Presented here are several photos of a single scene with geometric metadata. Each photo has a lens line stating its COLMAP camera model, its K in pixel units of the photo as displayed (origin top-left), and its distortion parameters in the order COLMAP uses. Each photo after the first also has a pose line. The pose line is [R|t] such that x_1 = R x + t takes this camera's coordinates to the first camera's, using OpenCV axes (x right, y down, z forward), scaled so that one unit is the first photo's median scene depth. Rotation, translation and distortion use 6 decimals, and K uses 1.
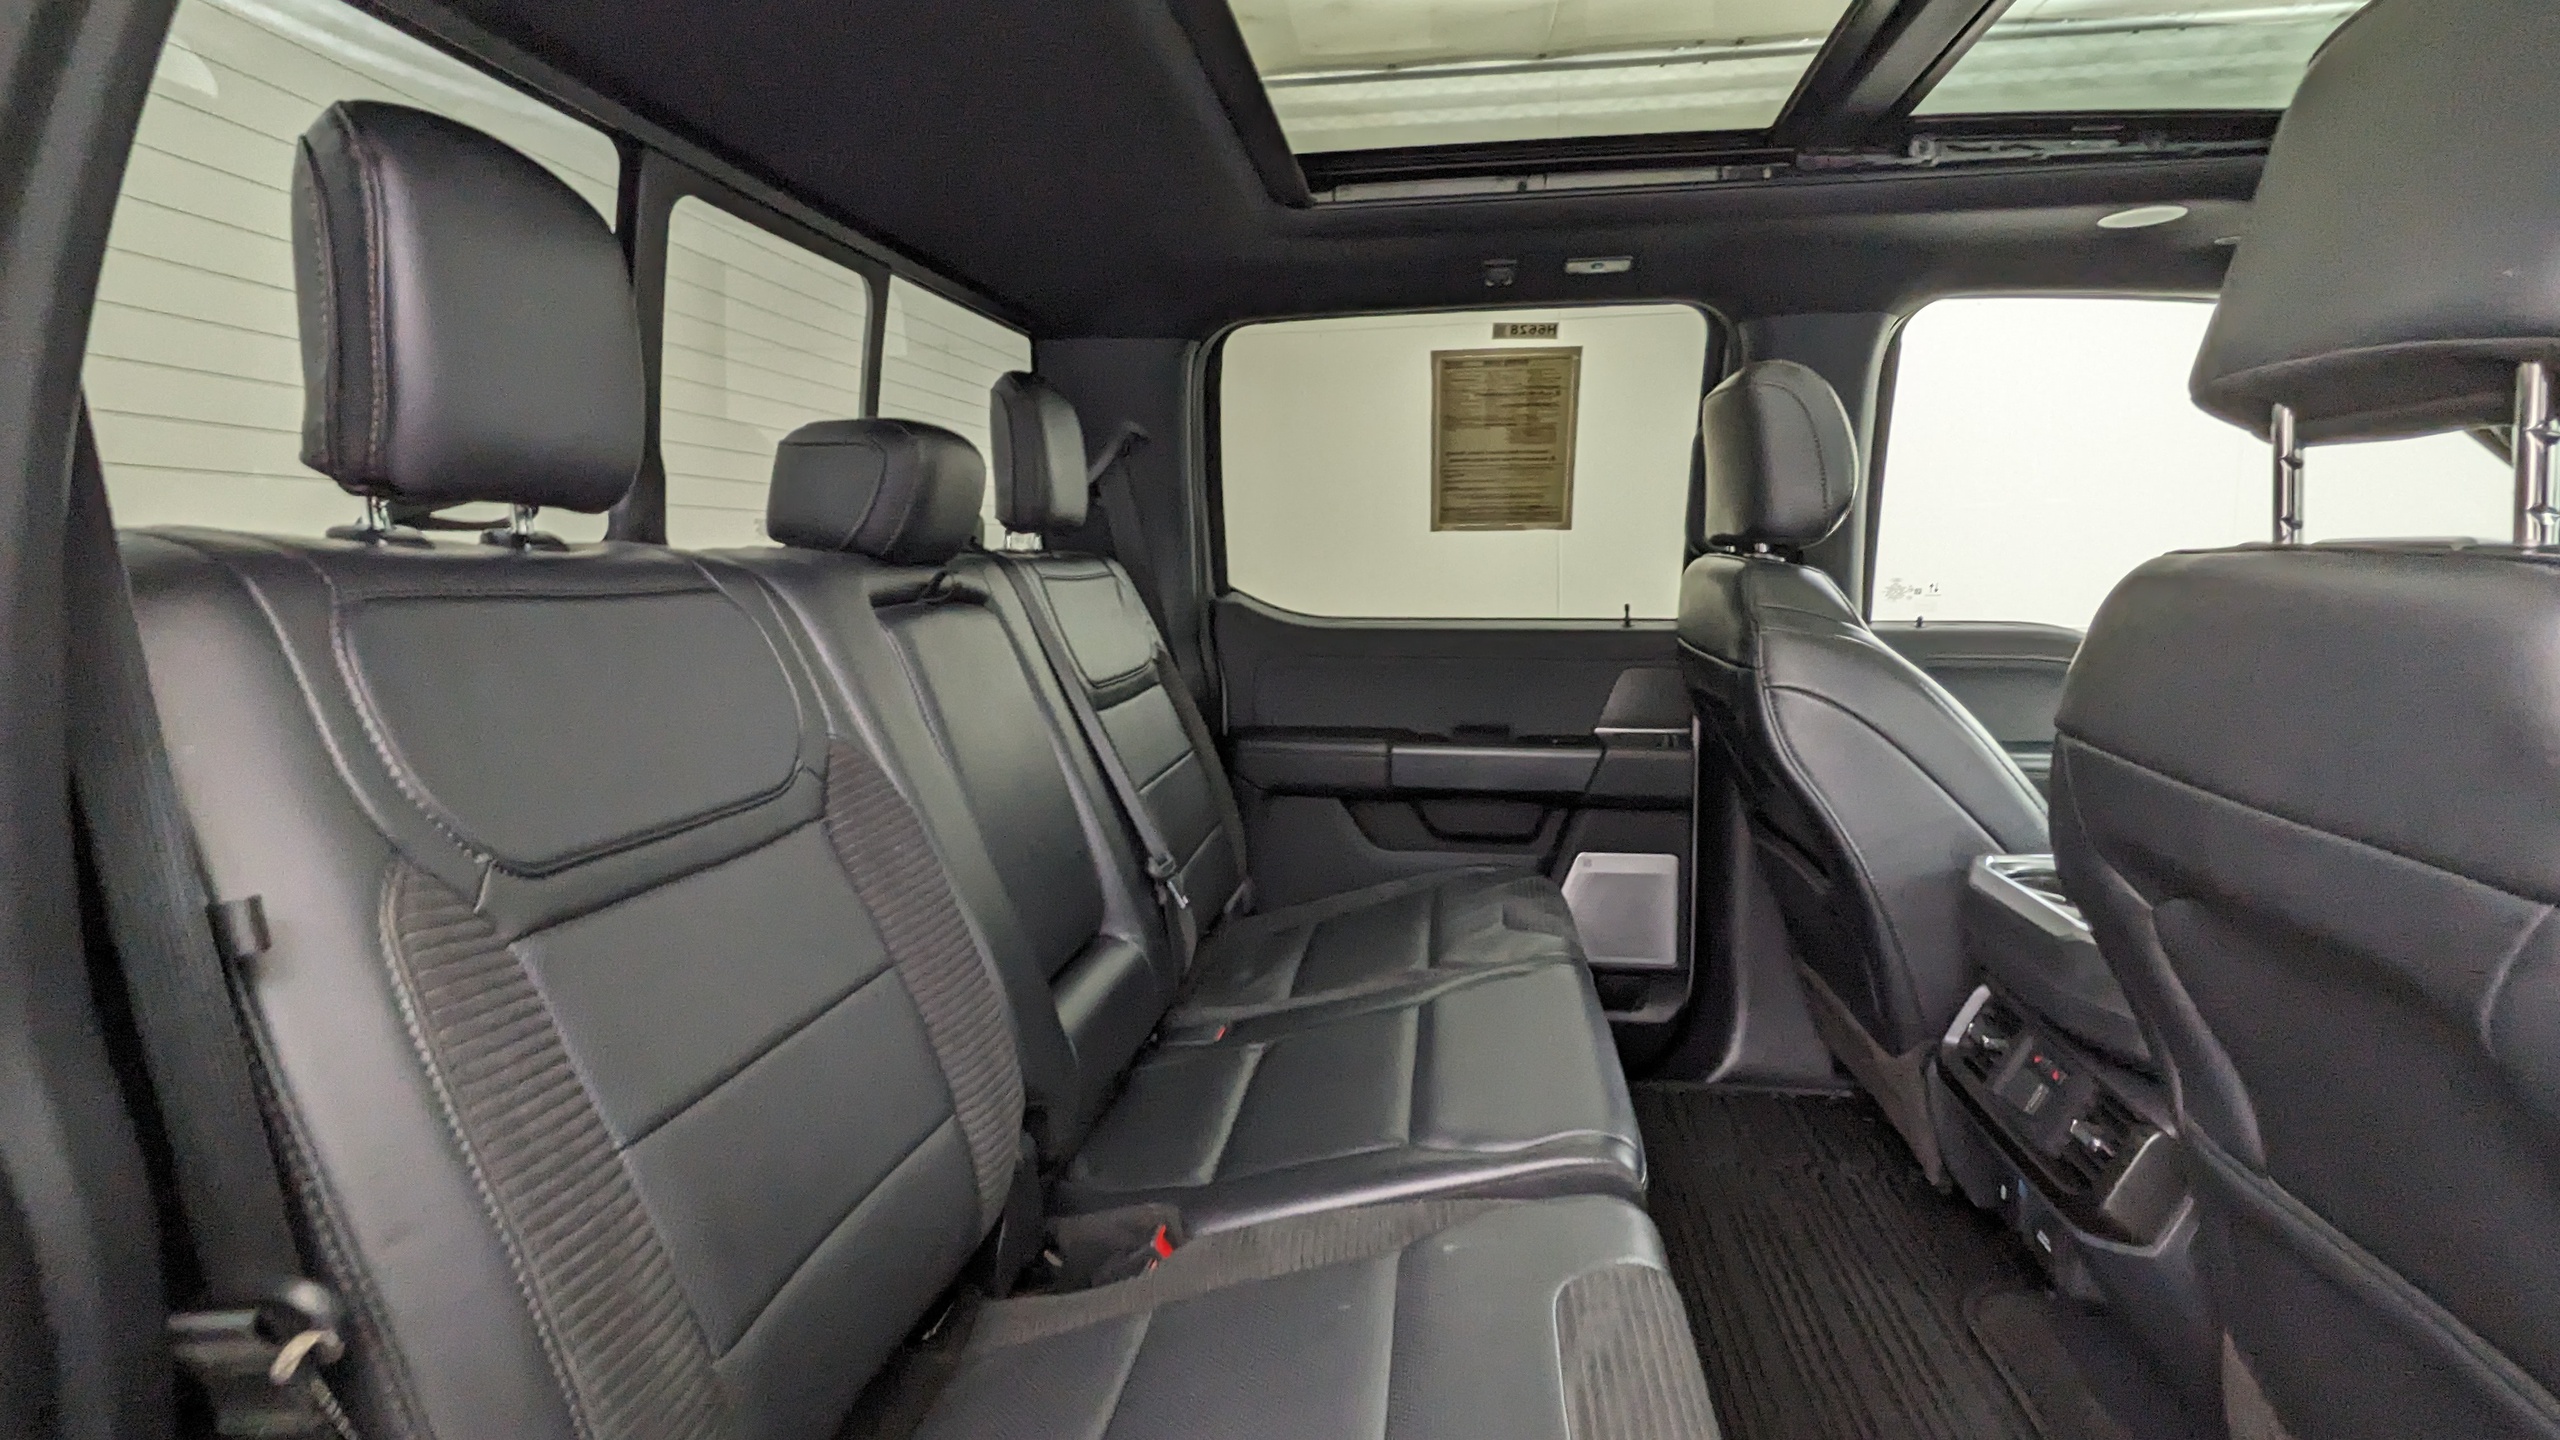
lens RADIAL K [[1235.5, 0, 1282.6], [0, 1235.5, 716.9], [0, 0, 1]] dist [0.001710, -0.000561]
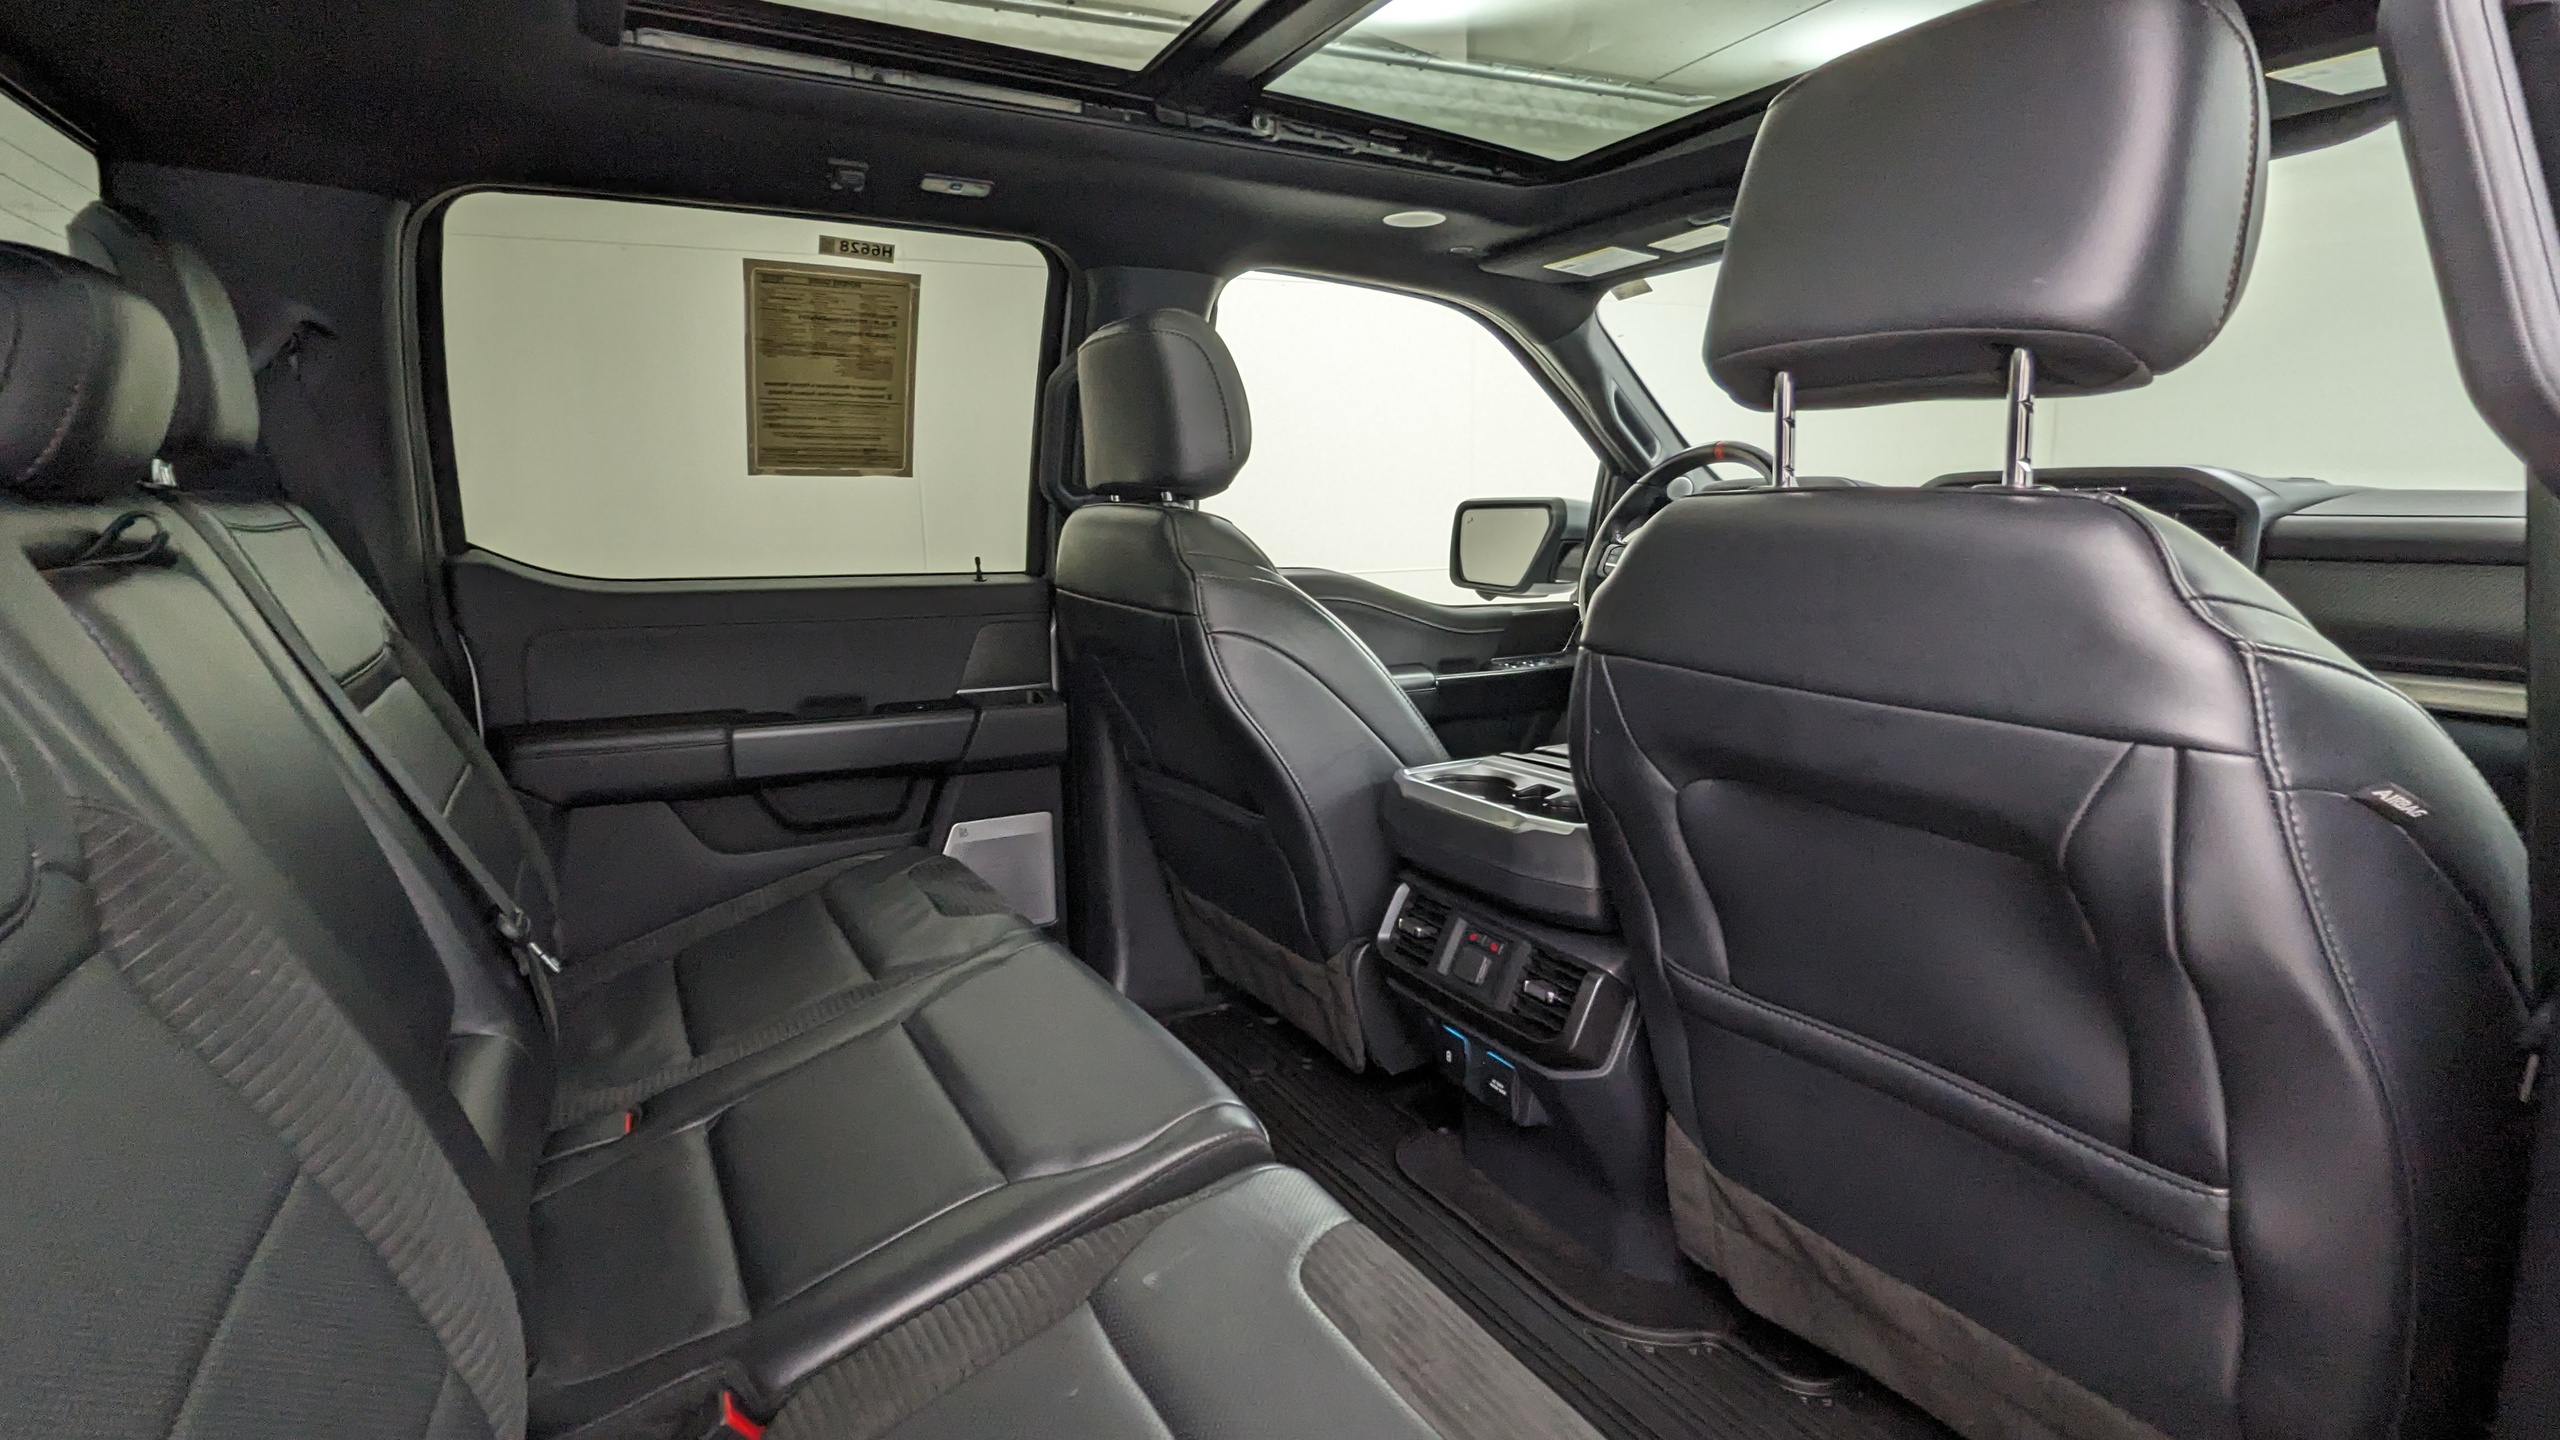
lens RADIAL K [[1235.5, 0, 1282.6], [0, 1235.5, 716.9], [0, 0, 1]] dist [0.001710, -0.000561]
pose [[0.789931, -0.094250, 0.605909, -0.153292], [0.074649, 0.995549, 0.057537, -0.007496], [-0.608635, -0.000220, 0.793451, 0.128745]]
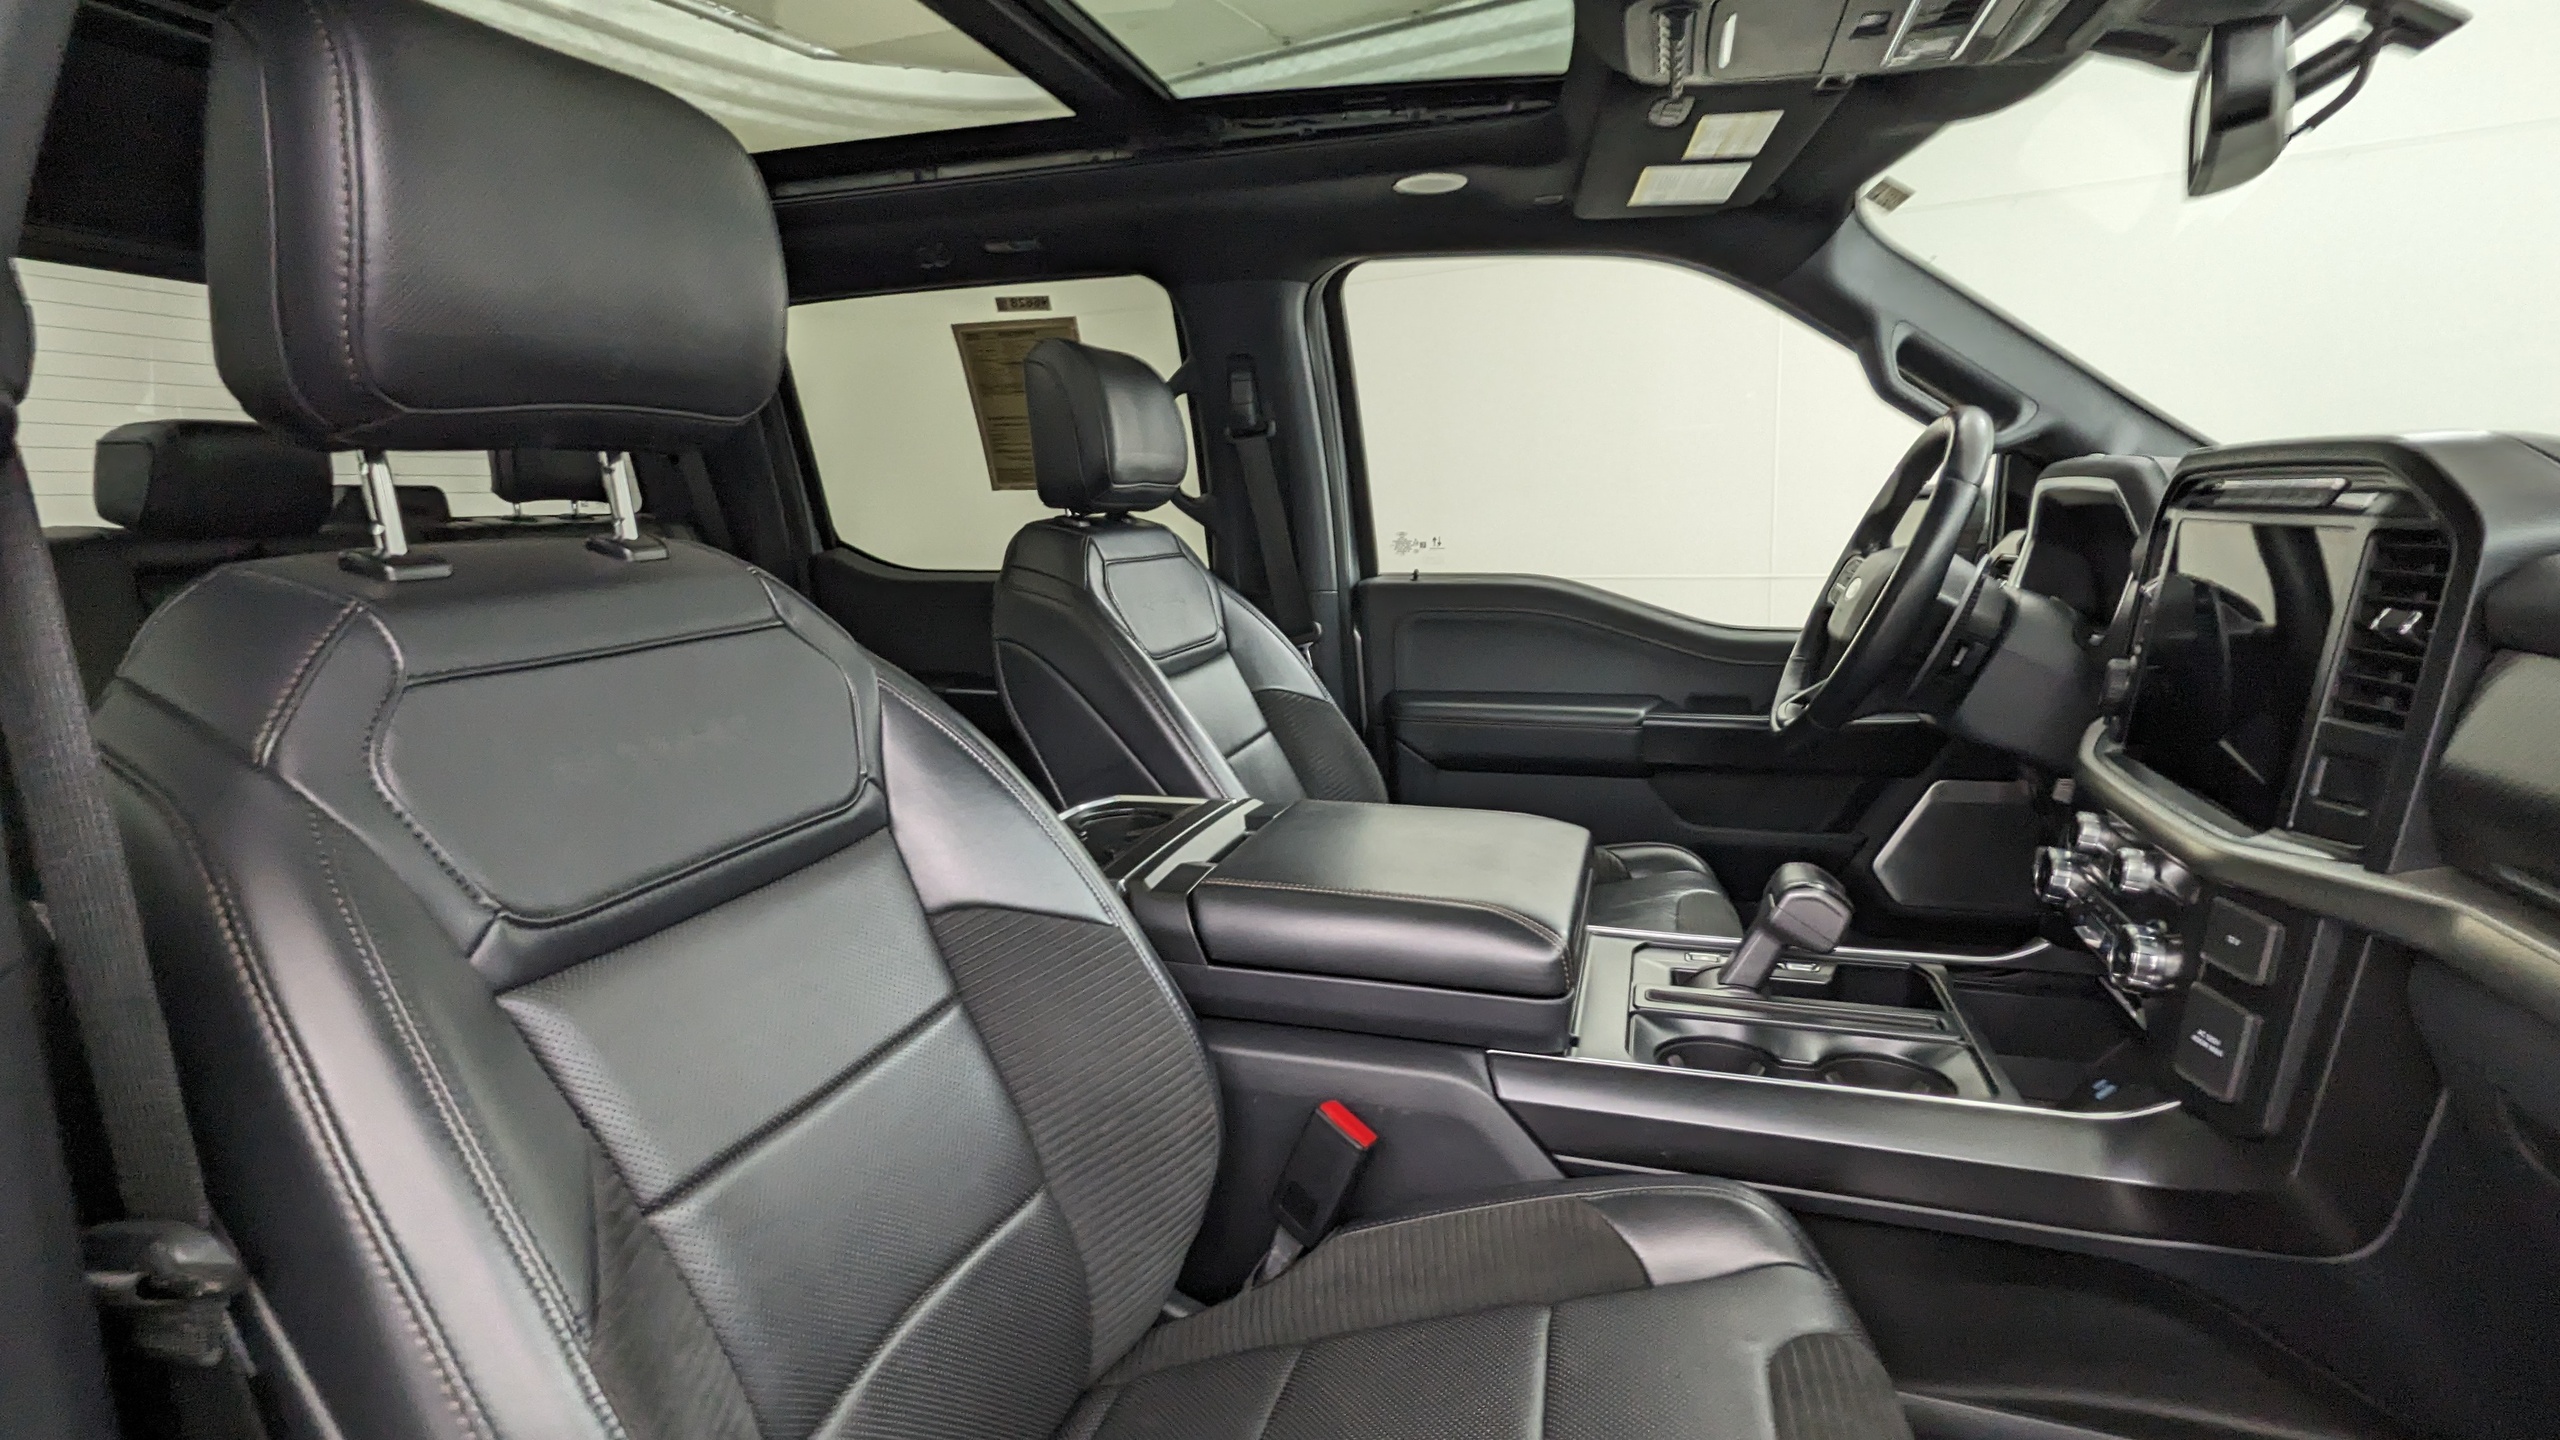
lens RADIAL K [[1235.2, 0, 1280.0], [0, 1235.2, 720.0], [0, 0, 1]] dist [0.009781, -0.000437]
pose [[0.988089, 0.017137, -0.152927, 0.686193], [-0.009166, 0.998570, 0.052671, -0.010808], [0.153611, -0.050642, 0.986833, -0.054783]]
